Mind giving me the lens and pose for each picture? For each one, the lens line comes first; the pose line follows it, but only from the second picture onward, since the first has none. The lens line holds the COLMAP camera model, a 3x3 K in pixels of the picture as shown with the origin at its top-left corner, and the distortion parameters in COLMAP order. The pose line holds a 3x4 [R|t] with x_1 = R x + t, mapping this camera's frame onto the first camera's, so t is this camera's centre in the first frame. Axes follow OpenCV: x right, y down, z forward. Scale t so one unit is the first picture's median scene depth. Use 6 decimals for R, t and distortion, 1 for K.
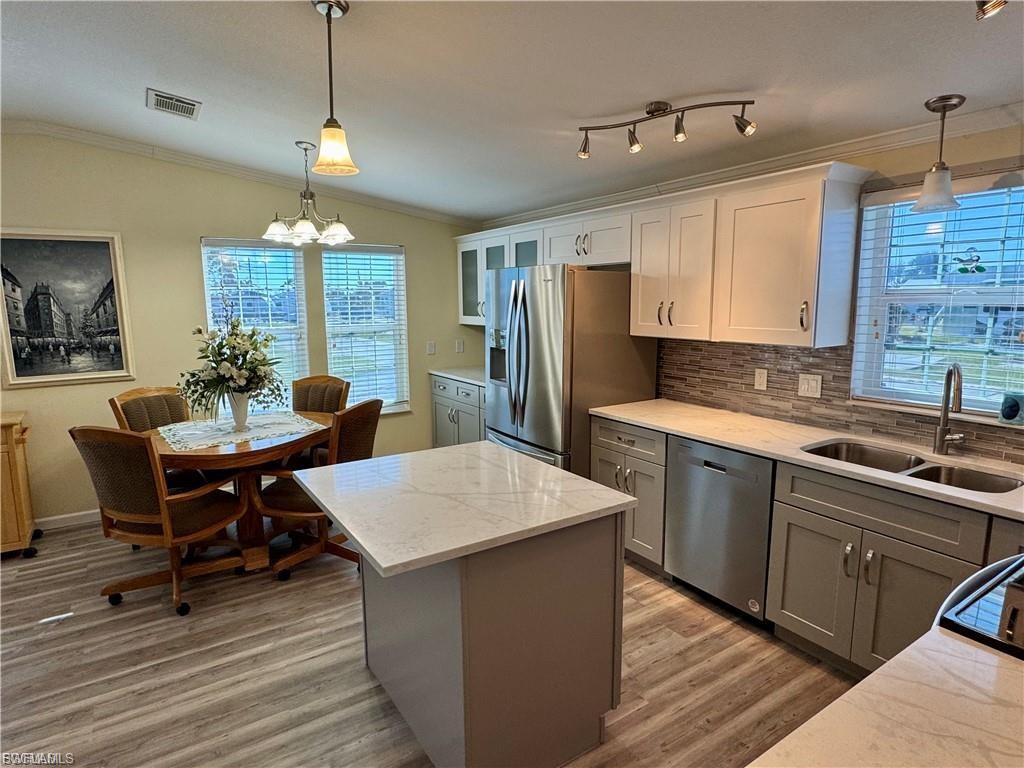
lens RADIAL K [[569.9, 0, 497.0], [0, 569.9, 379.7], [0, 0, 1]] dist [-0.000727, -0.000107]
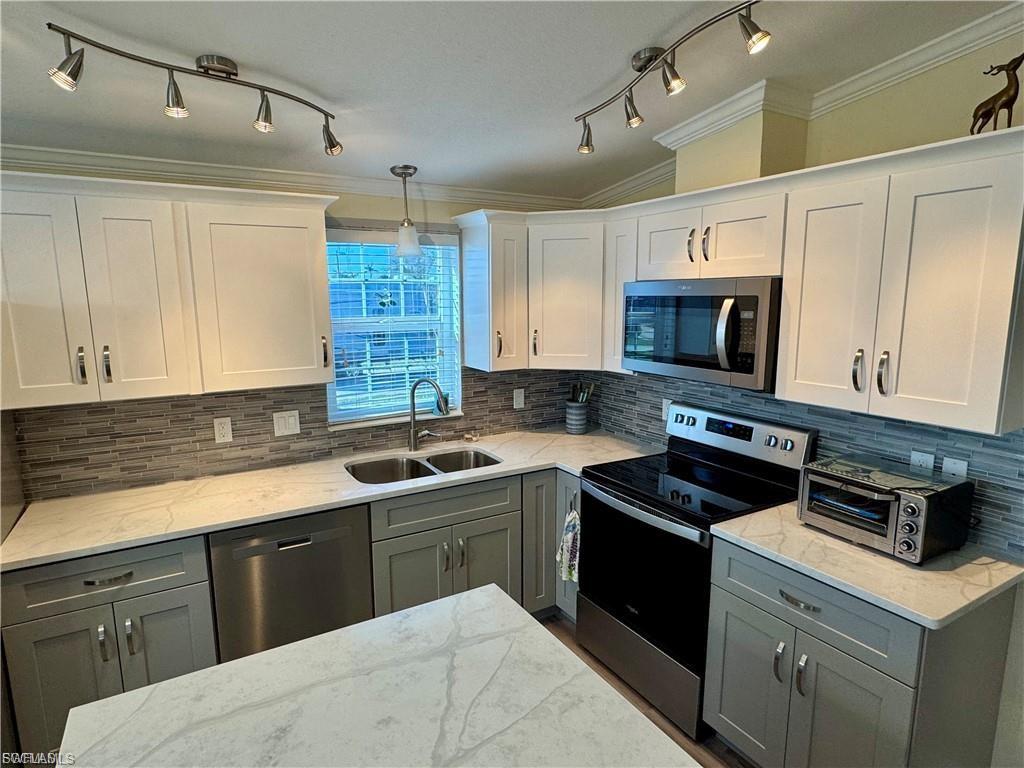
lens RADIAL K [[569.9, 0, 512.5], [0, 569.9, 380.1], [0, 0, 1]] dist [-0.000727, -0.000107]
pose [[0.030243, -0.141319, 0.989502, -0.306616], [0.148954, 0.979538, 0.135344, -0.111501], [-0.988382, 0.143297, 0.050674, 0.490265]]
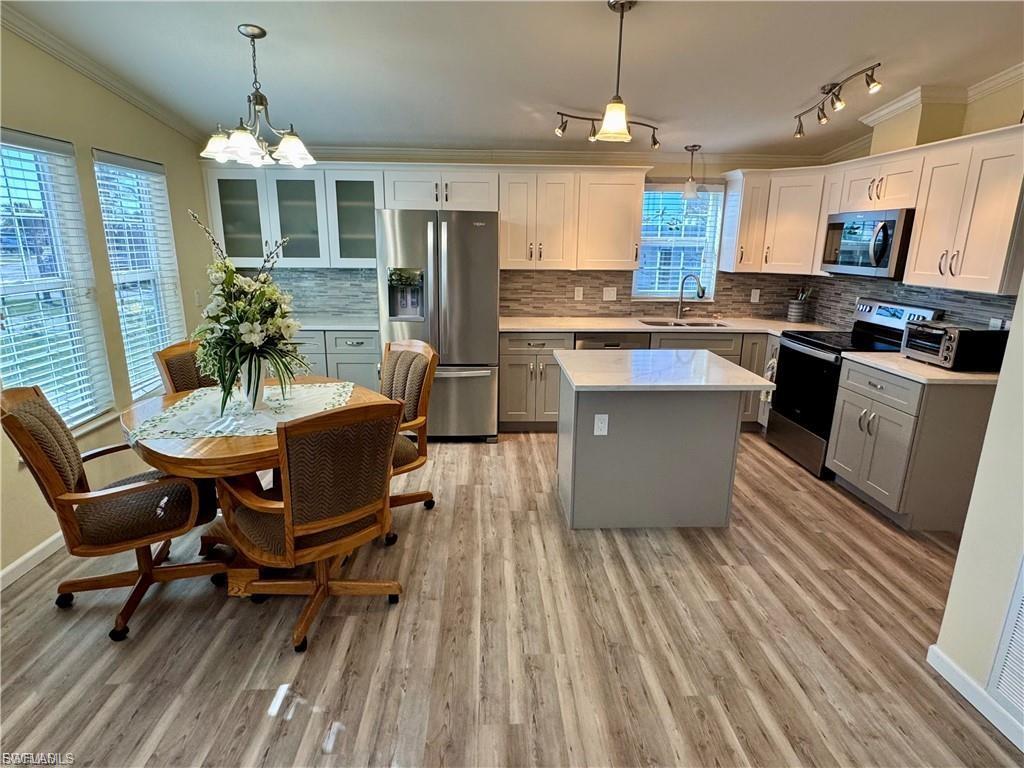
lens RADIAL K [[569.9, 0, 506.8], [0, 569.9, 383.3], [0, 0, 1]] dist [-0.000727, -0.000107]
pose [[0.501895, -0.198669, 0.841803, -0.944729], [0.108534, 0.980036, 0.166584, -0.038720], [-0.858092, 0.007756, 0.513437, 0.329999]]
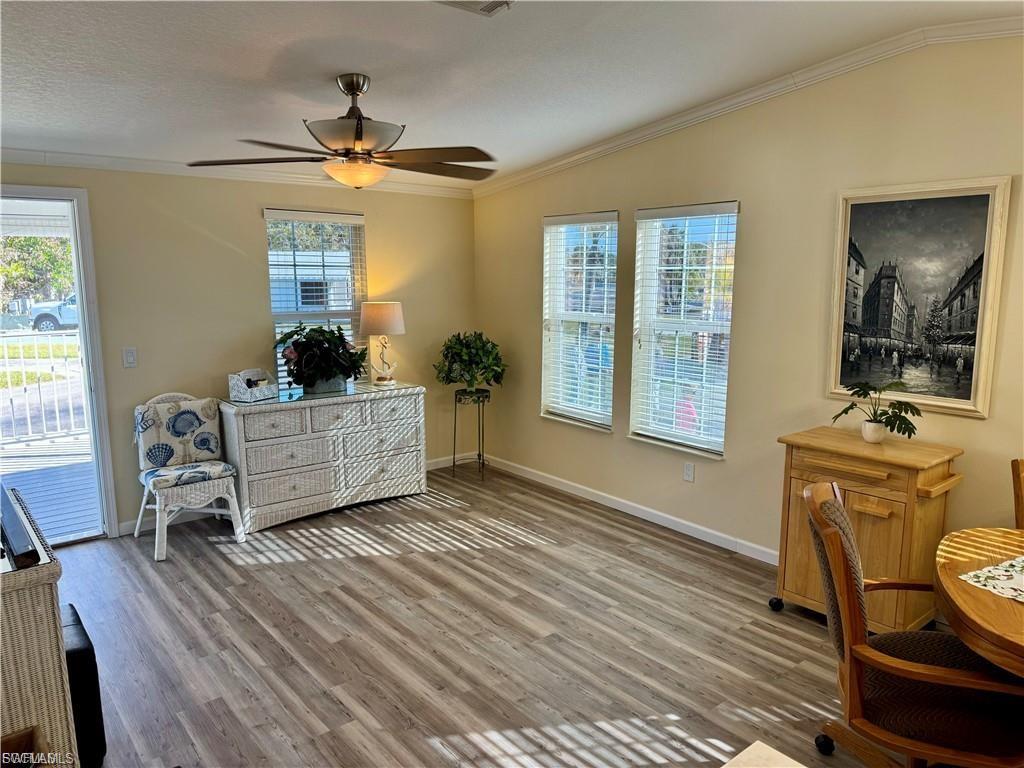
lens RADIAL K [[711.7, 0, 518.9], [0, 711.7, 383.3], [0, 0, 1]] dist [0.052956, -0.015886]
pose [[0.134472, 0.167092, -0.976728, 0.059375], [-0.145609, 0.978313, 0.147316, -0.096123], [0.980161, 0.122411, 0.155885, 0.466402]]
